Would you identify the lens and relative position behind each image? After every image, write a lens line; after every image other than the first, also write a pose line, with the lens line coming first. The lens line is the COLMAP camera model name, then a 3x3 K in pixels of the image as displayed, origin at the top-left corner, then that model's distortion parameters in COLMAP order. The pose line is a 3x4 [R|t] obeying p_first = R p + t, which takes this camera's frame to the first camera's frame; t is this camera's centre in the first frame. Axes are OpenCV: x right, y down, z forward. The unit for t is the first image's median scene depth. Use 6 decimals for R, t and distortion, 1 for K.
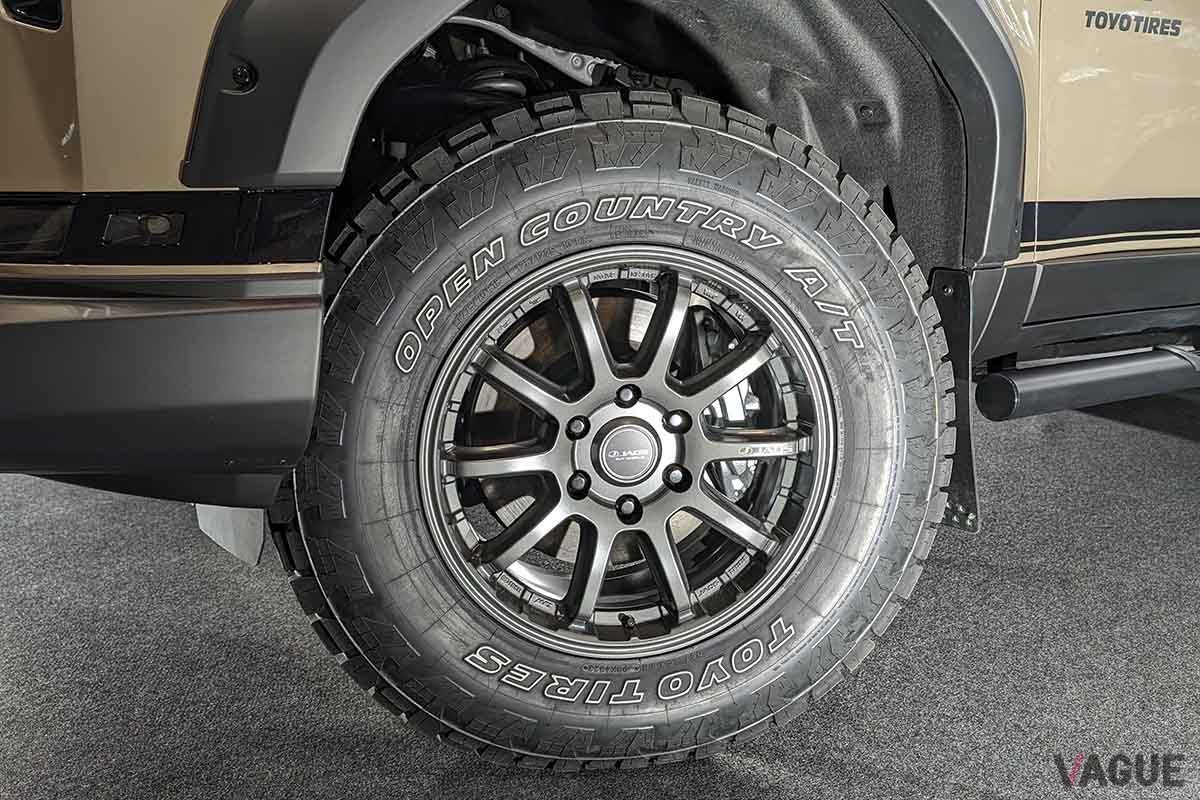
lens RADIAL K [[1075.0, 0, 564.6], [0, 1075.0, 399.9], [0, 0, 1]] dist [0.057744, -0.087503]
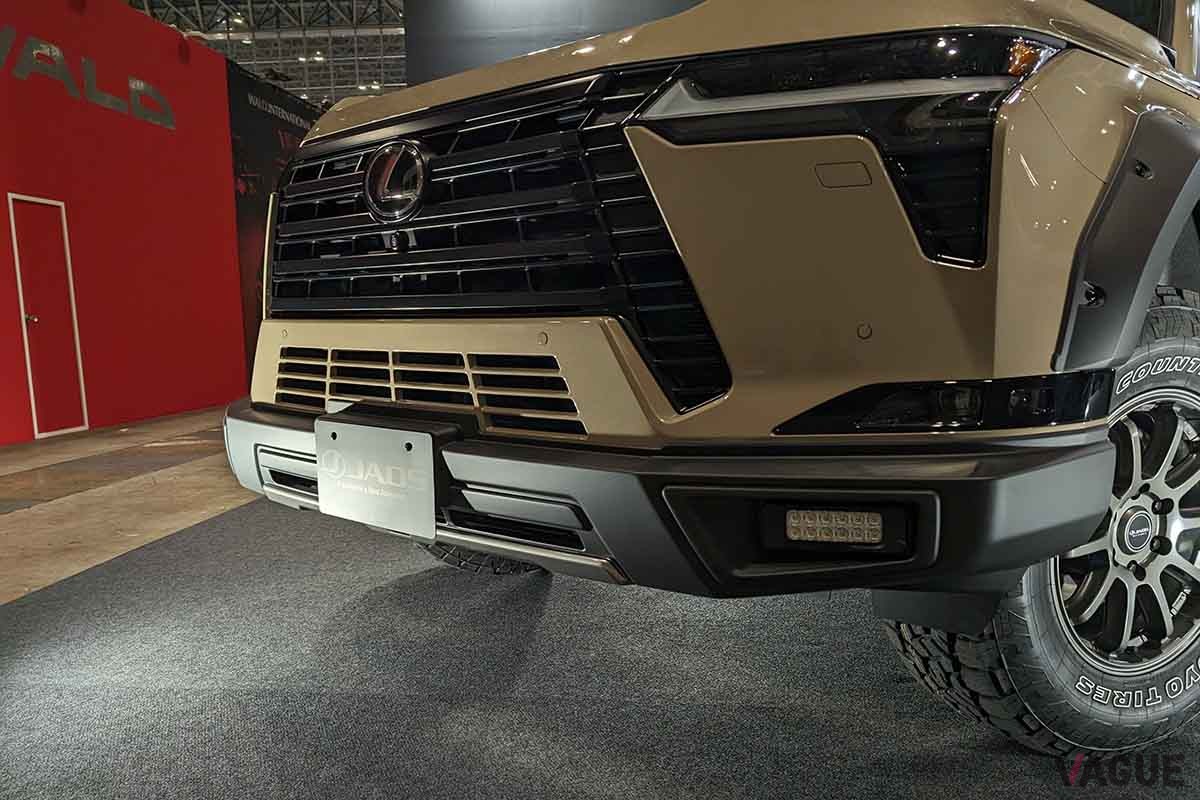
lens RADIAL K [[934.4, 0, 601.8], [0, 934.4, 458.7], [0, 0, 1]] dist [0.035267, -0.037152]
pose [[0.963406, -0.074091, 0.257605, -0.962058], [0.085715, 0.995733, -0.034176, -0.066227], [-0.253974, 0.055006, 0.965646, -0.047284]]
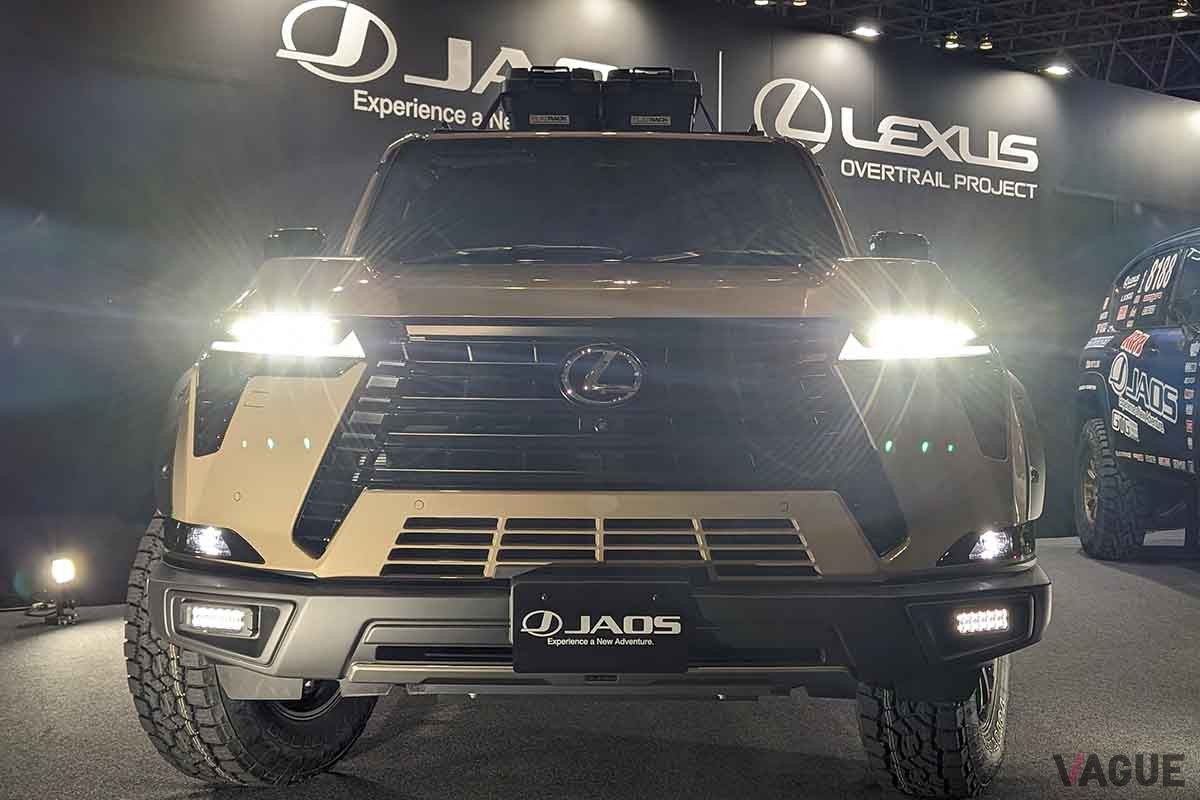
lens RADIAL K [[1524.0, 0, 612.3], [0, 1524.0, 387.0], [0, 0, 1]] dist [0.097563, -0.245407]
pose [[0.532231, -0.004950, 0.846585, -2.841529], [0.176847, 0.978572, -0.105458, -0.219133], [-0.827922, 0.205844, 0.521702, -0.065615]]
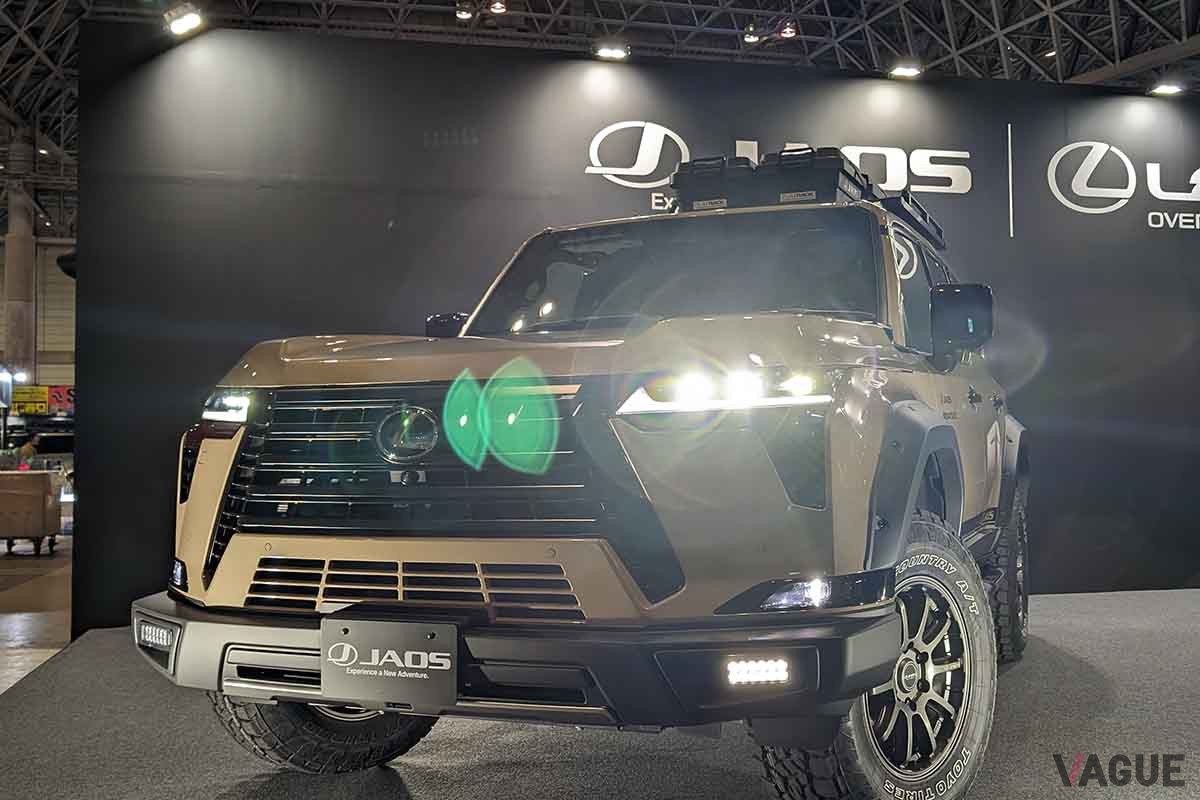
lens RADIAL K [[1251.4, 0, 600.5], [0, 1251.4, 407.1], [0, 0, 1]] dist [0.070581, -0.179742]
pose [[0.822817, -0.005665, 0.568278, -1.824612], [0.139356, 0.971432, -0.192091, -0.071039], [-0.550956, 0.237249, 0.800101, -0.747891]]
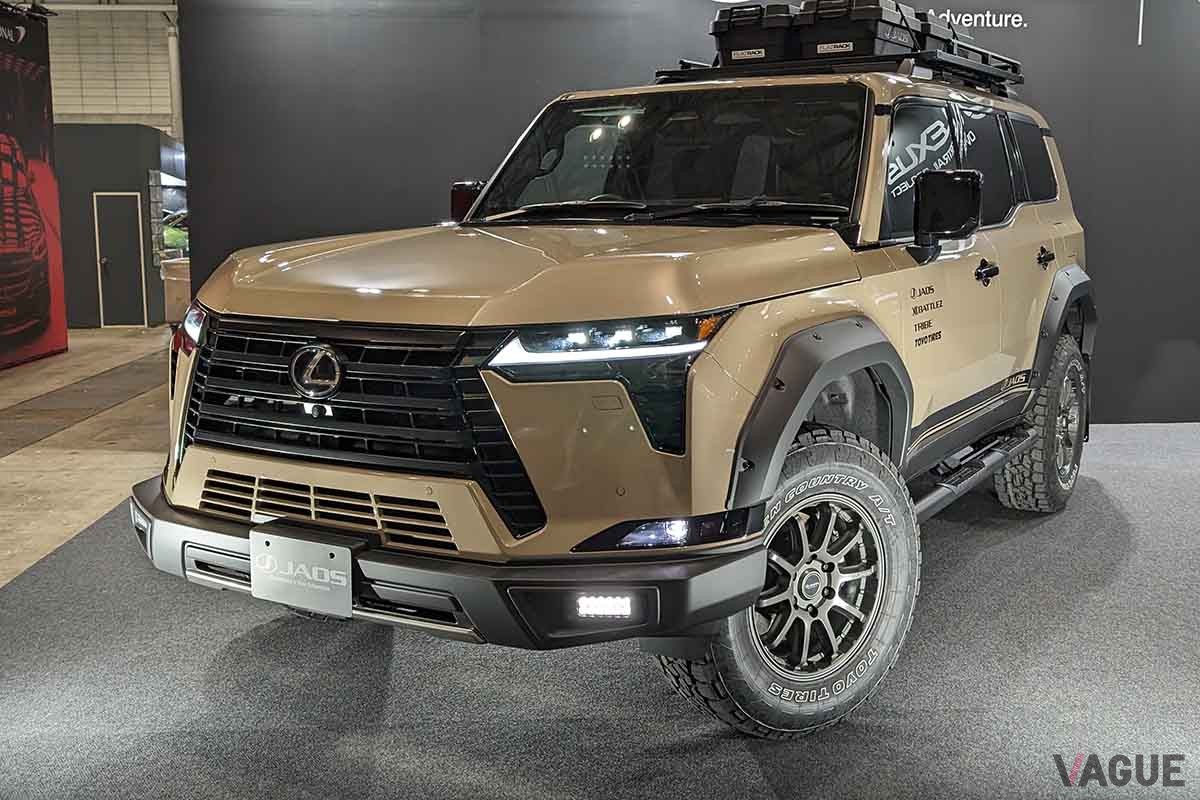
lens RADIAL K [[1257.5, 0, 600.9], [0, 1257.5, 386.9], [0, 0, 1]] dist [0.066112, -0.164021]
pose [[0.901220, -0.083321, 0.425276, -1.407798], [0.109982, 0.993188, -0.038480, -0.304012], [-0.419173, 0.081452, 0.904245, -1.202896]]
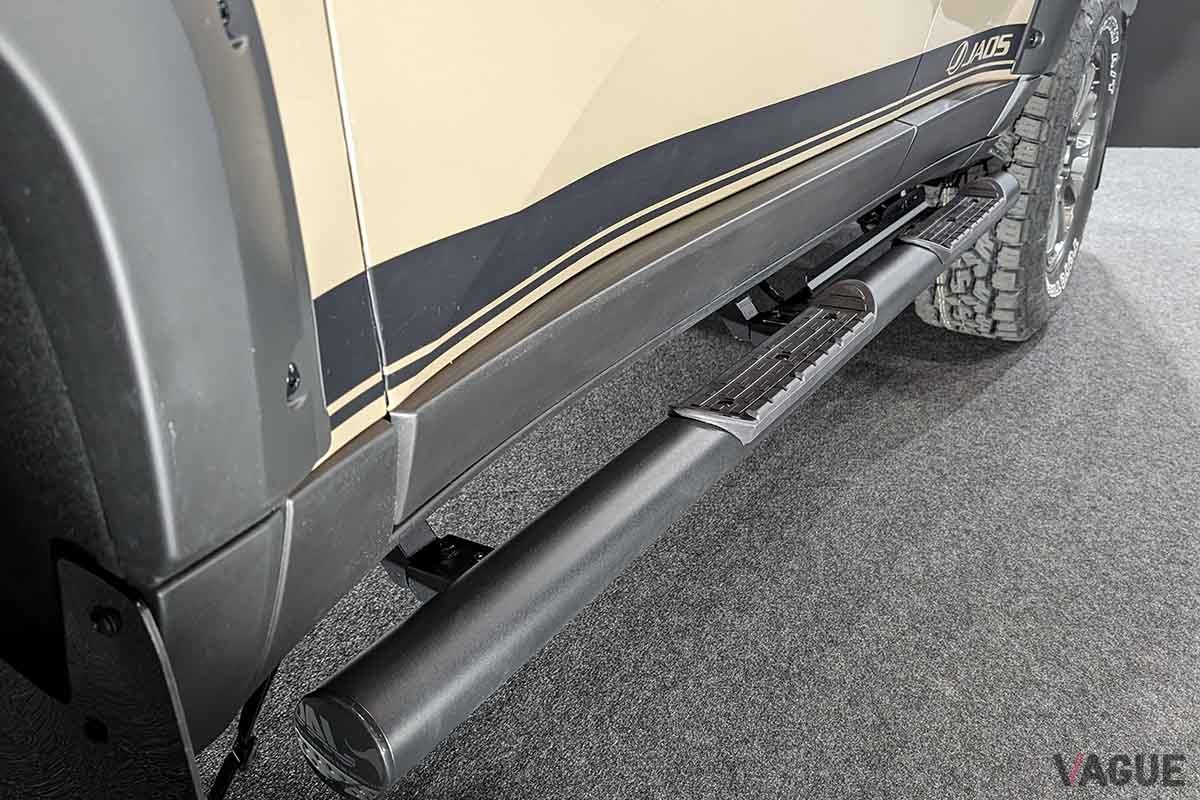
lens RADIAL K [[1075.0, 0, 564.6], [0, 1075.0, 399.9], [0, 0, 1]] dist [0.057744, -0.087503]
pose [[0.907722, -0.182318, 0.377890, 0.450270], [0.100963, 0.969106, 0.225035, -0.269033], [-0.407243, -0.166116, 0.898086, 0.832930]]
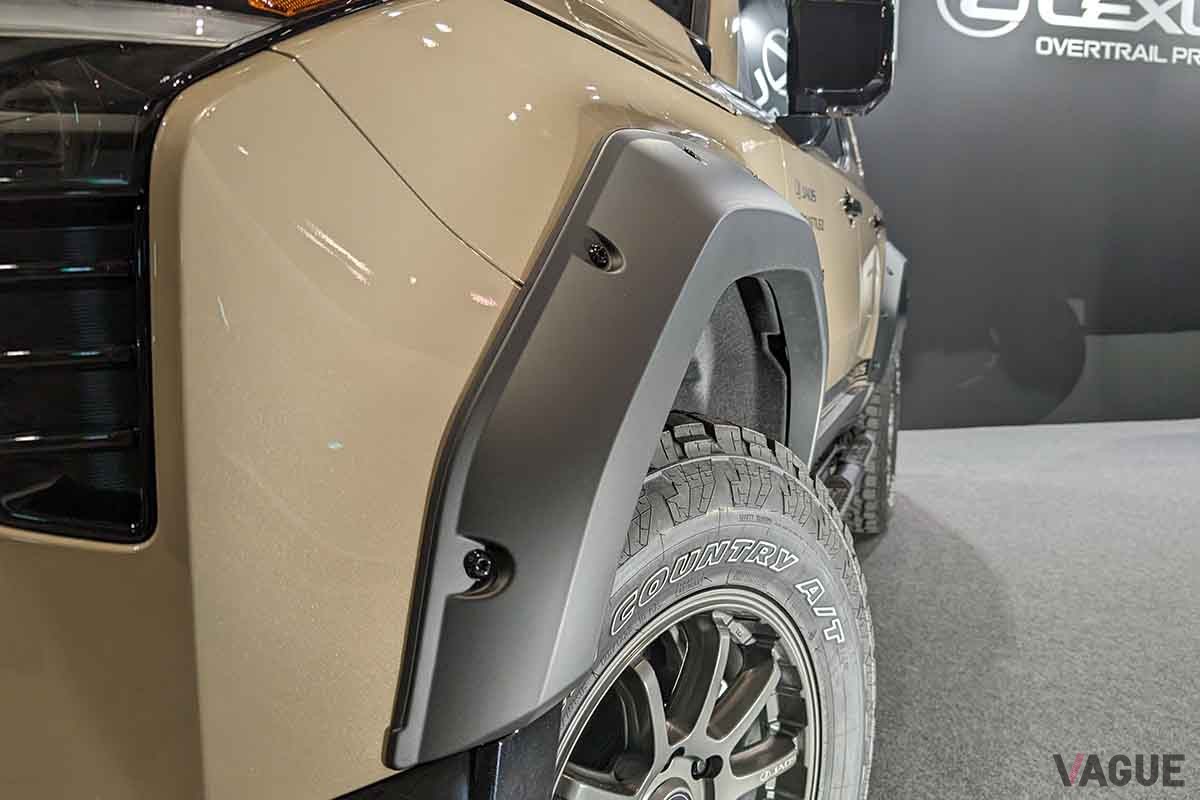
lens RADIAL K [[948.8, 0, 600.0], [0, 948.8, 400.0], [0, 0, 1]] dist [0.027351, -0.005997]
pose [[0.798881, -0.087814, 0.595044, -0.414654], [0.133855, 0.990433, -0.033544, -0.269846], [-0.586406, 0.106447, 0.802993, 0.384956]]
